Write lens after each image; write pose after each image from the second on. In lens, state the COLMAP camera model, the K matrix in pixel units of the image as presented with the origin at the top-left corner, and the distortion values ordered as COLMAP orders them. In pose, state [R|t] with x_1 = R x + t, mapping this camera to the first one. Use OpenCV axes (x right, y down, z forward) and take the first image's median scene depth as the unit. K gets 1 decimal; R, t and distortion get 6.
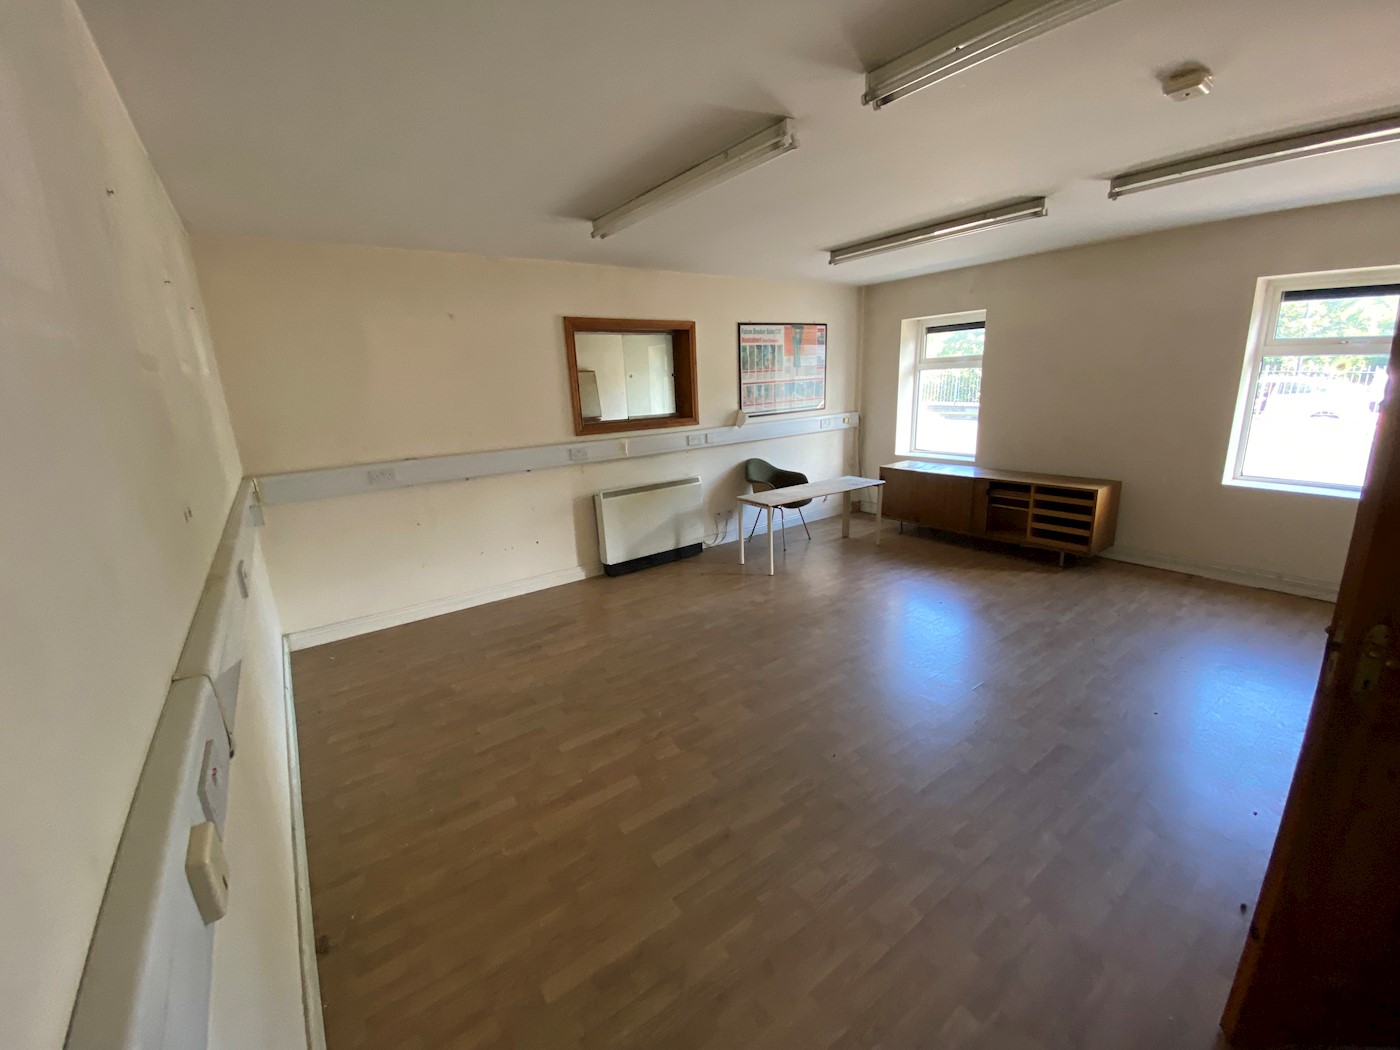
lens RADIAL K [[575.4, 0, 699.1], [0, 575.4, 529.7], [0, 0, 1]] dist [0.055182, -0.039762]
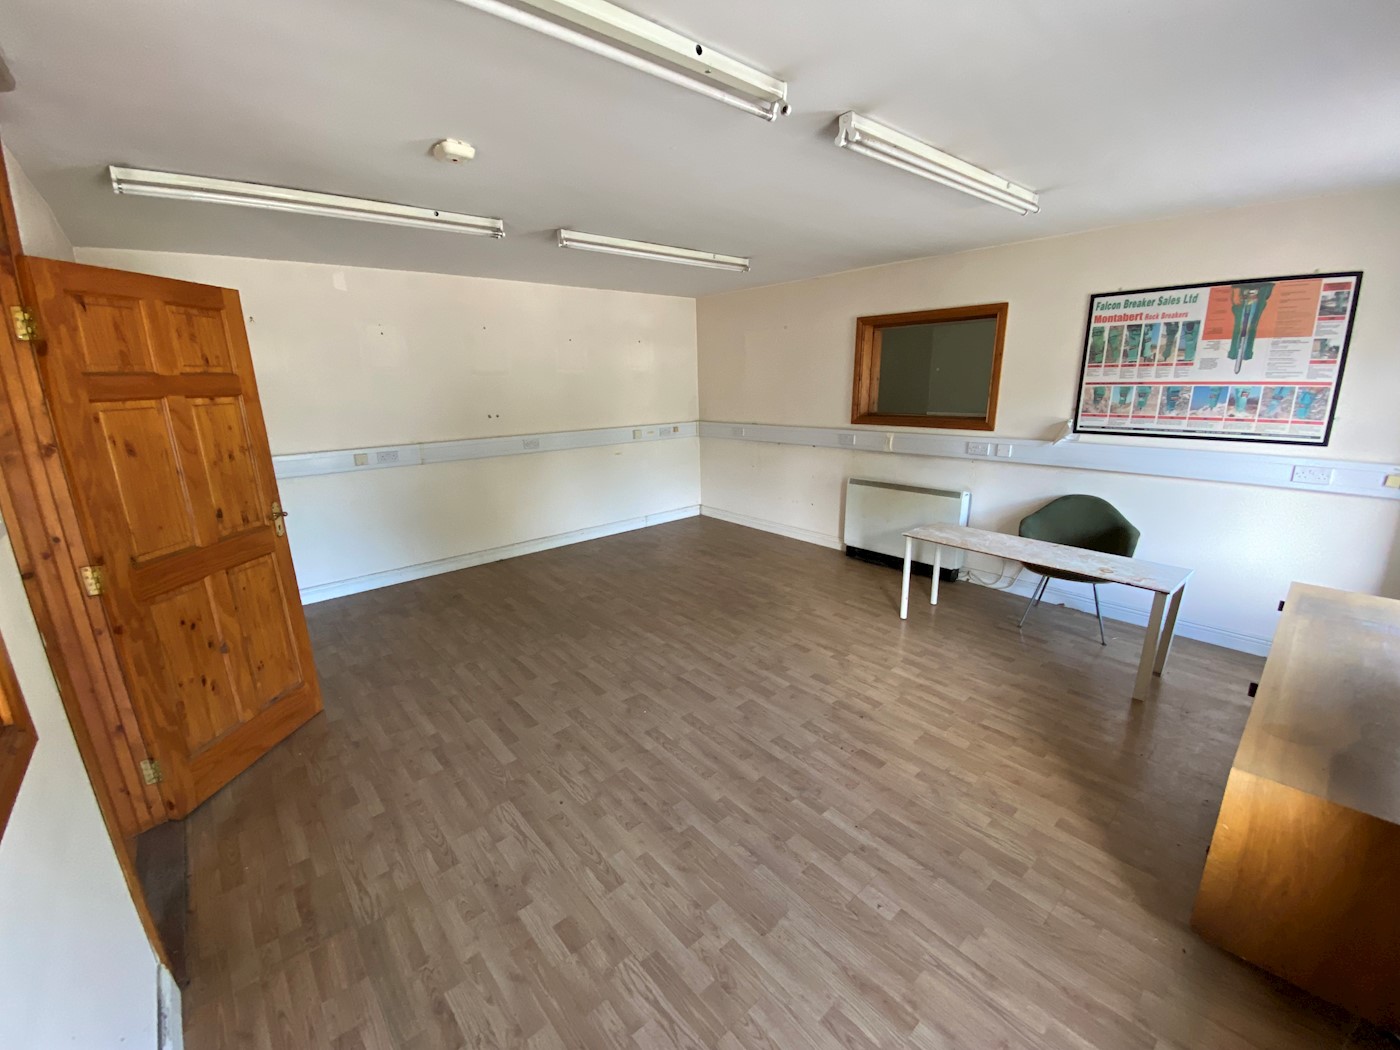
lens RADIAL K [[575.4, 0, 699.1], [0, 575.4, 529.7], [0, 0, 1]] dist [0.055182, -0.039762]
pose [[0.078374, 0.297903, -0.951374, 0.789119], [-0.237864, 0.932335, 0.272346, -0.181143], [0.968131, 0.204953, 0.143931, 0.521760]]
